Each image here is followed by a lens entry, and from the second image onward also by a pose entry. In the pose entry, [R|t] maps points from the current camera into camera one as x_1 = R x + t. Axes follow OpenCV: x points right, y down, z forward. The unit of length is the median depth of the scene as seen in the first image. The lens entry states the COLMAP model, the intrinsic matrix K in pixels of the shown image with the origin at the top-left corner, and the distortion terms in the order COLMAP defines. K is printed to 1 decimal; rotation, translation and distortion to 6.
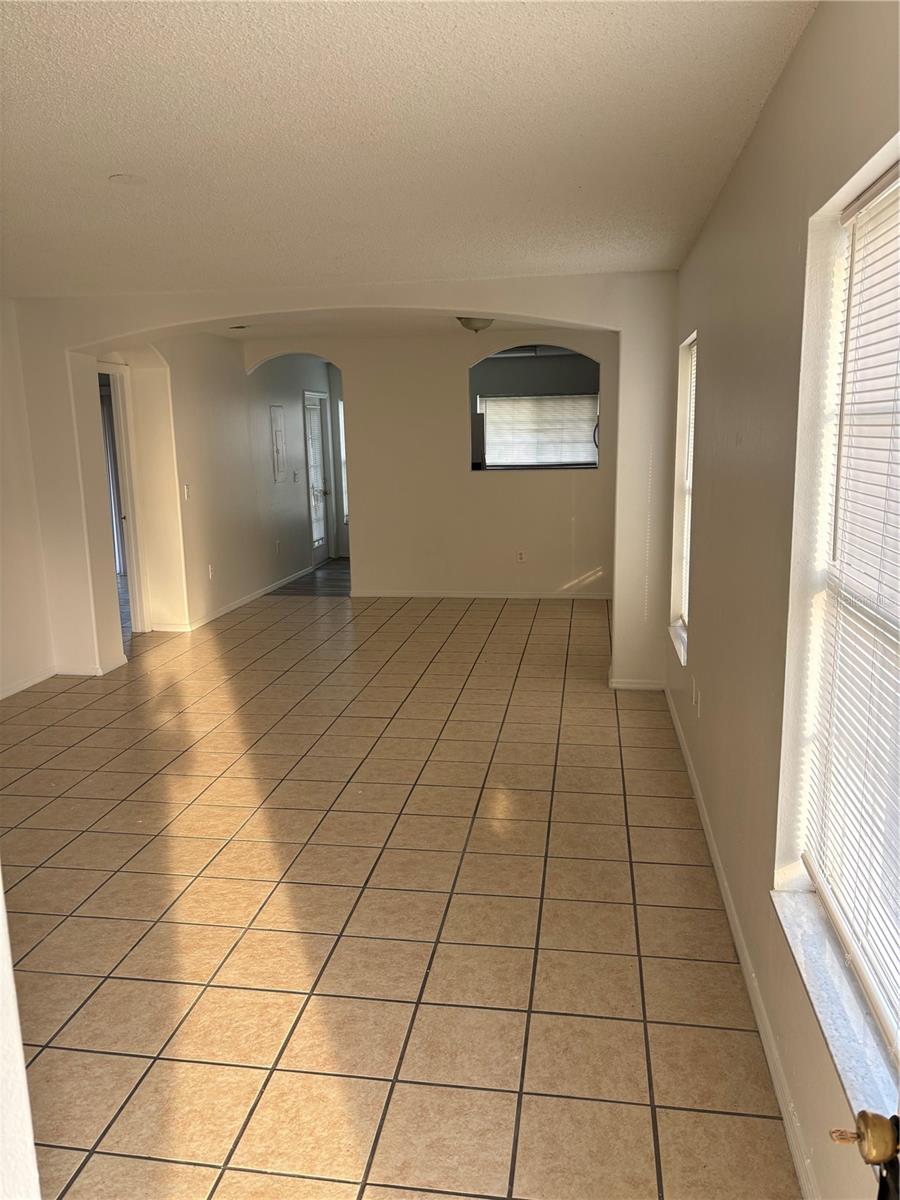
lens RADIAL K [[905.8, 0, 450.7], [0, 905.8, 603.4], [0, 0, 1]] dist [0.057218, -0.061758]
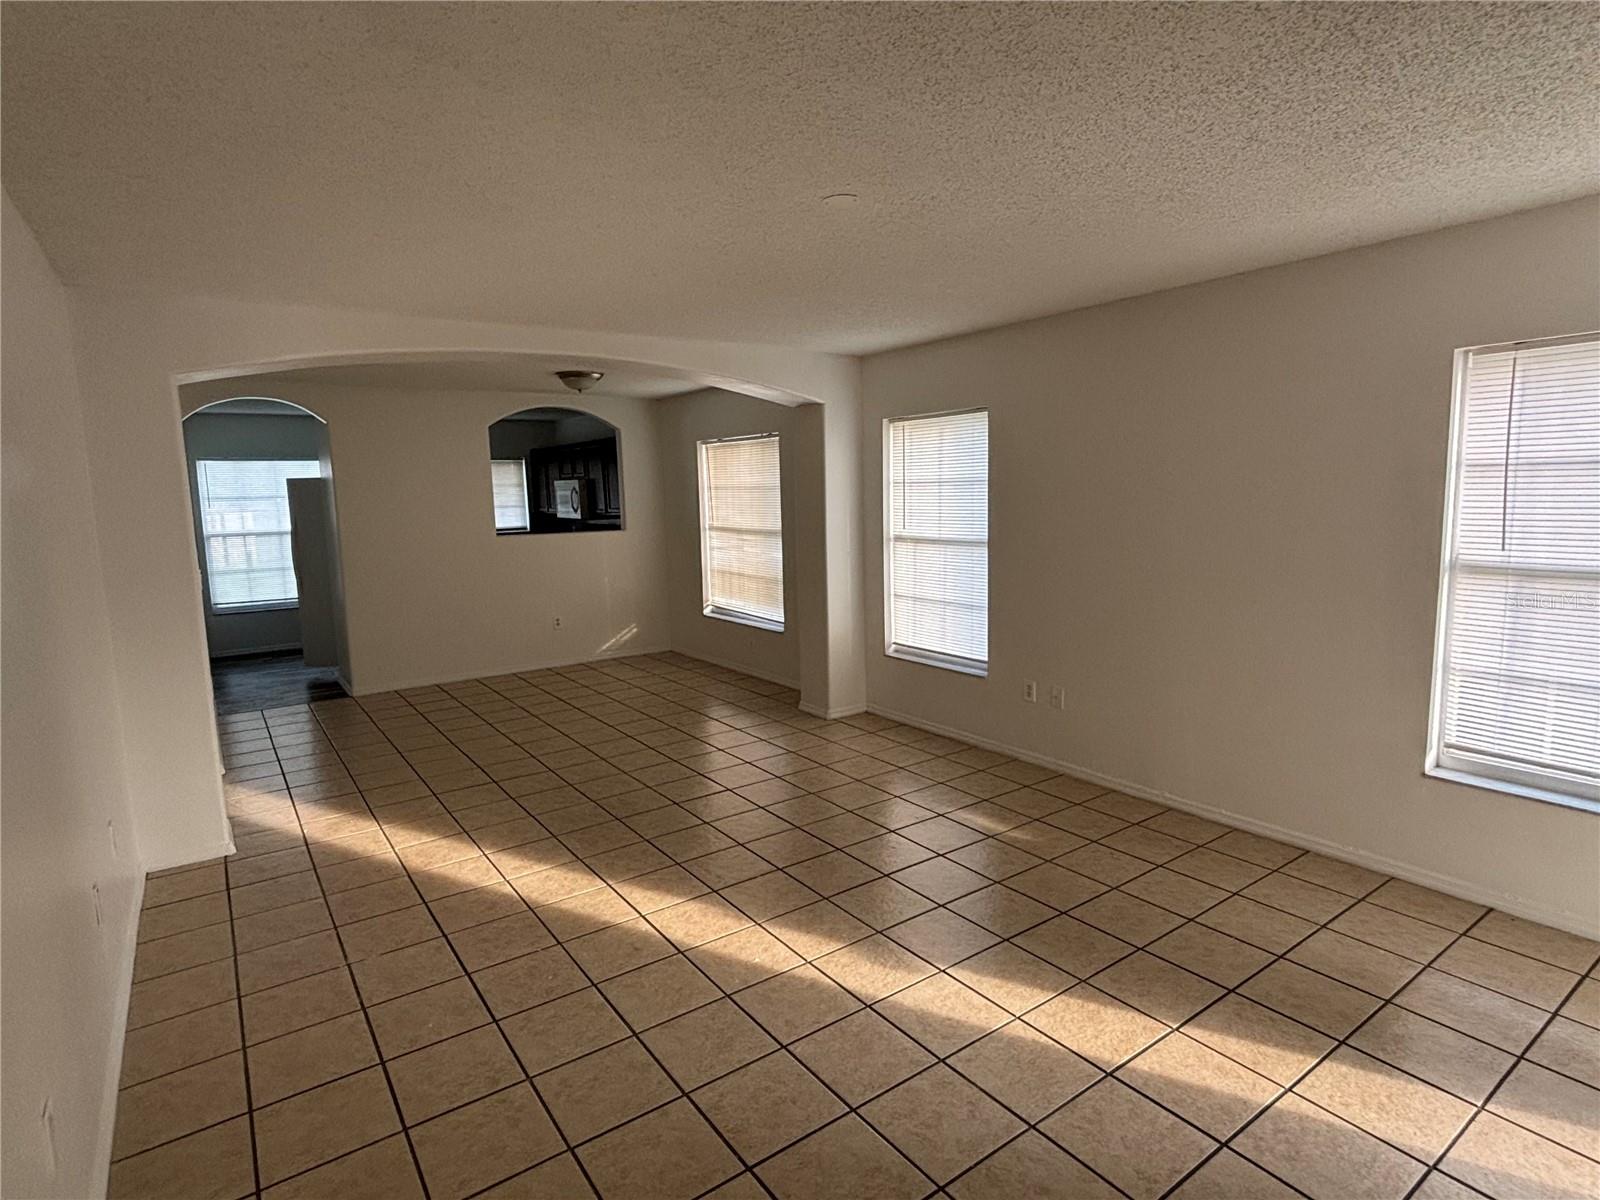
lens RADIAL K [[840.7, 0, 801.1], [0, 840.7, 595.4], [0, 0, 1]] dist [0.001742, 0.001690]
pose [[0.713655, -0.092872, 0.694314, -0.547068], [0.144543, 0.989365, -0.016231, -0.044212], [-0.685423, 0.111941, 0.719489, 0.272189]]
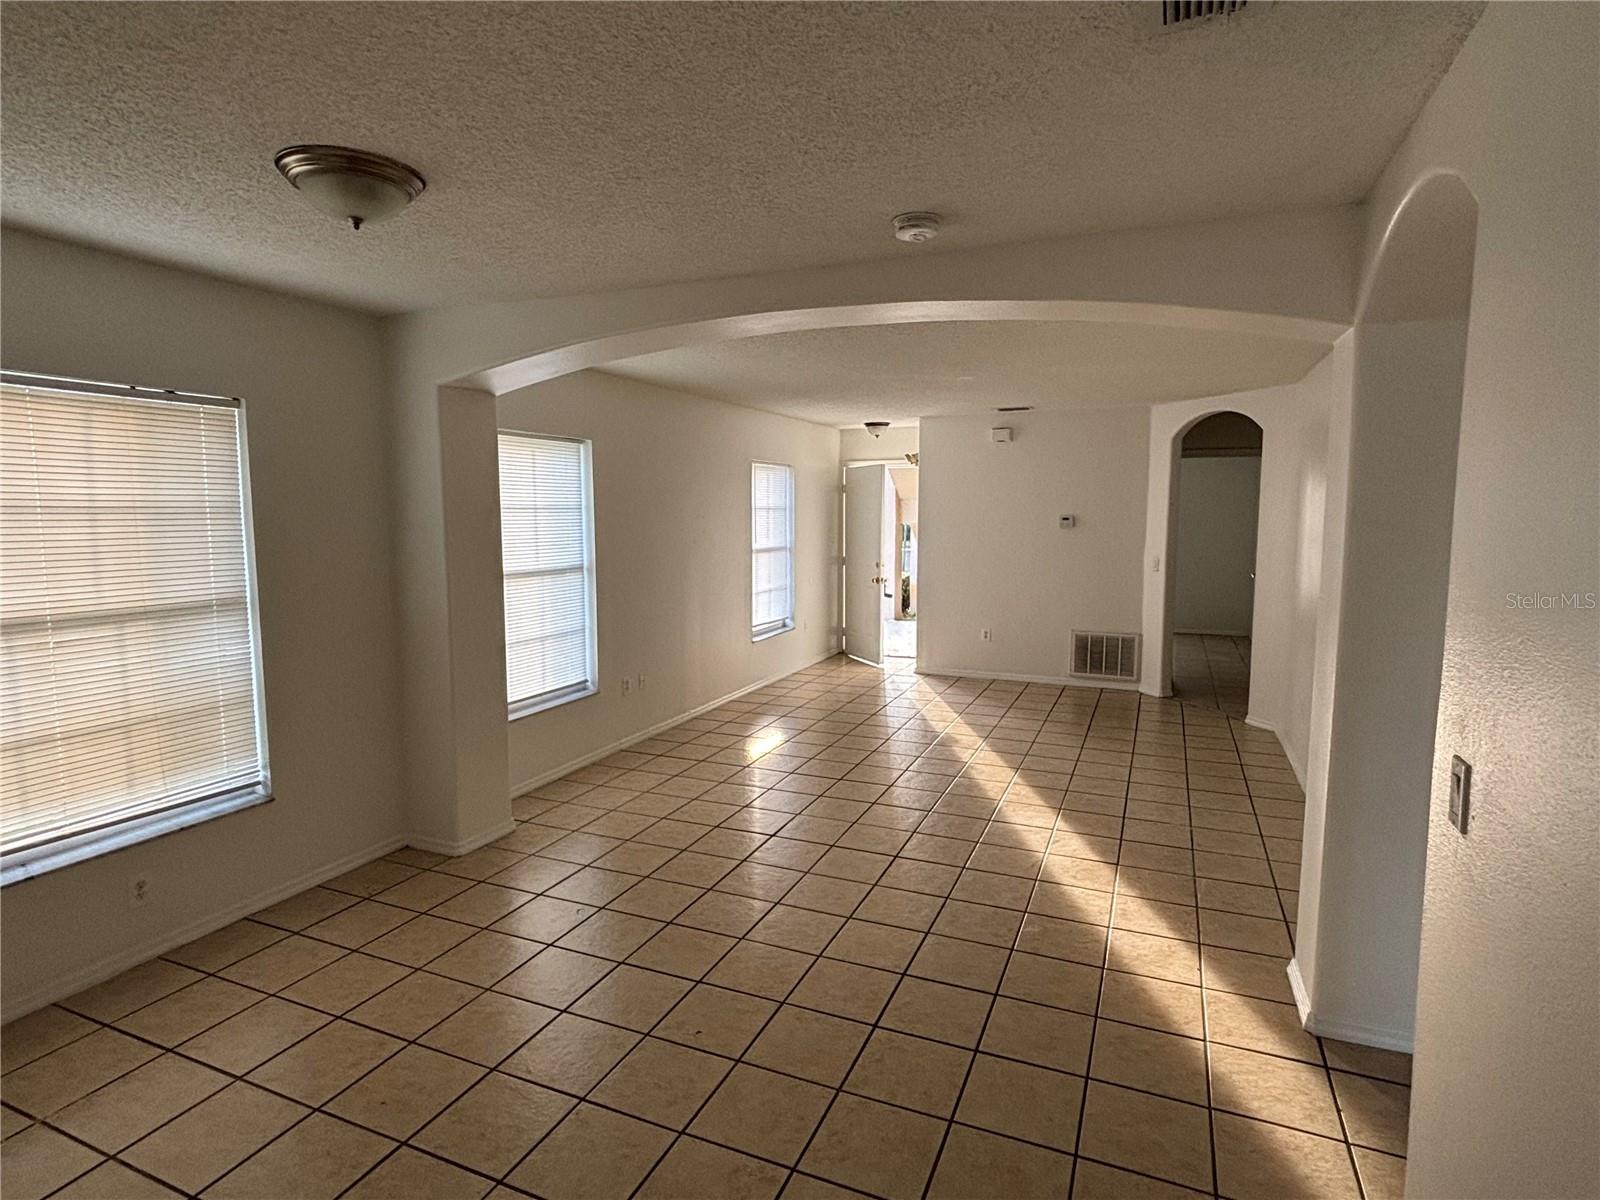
lens RADIAL K [[840.7, 0, 808.4], [0, 840.7, 601.1], [0, 0, 1]] dist [0.001742, 0.001690]
pose [[-0.970078, -0.002060, 0.242786, -0.256098], [0.067892, 0.957772, 0.279397, -0.292815], [-0.233110, 0.287520, -0.928974, 1.588690]]
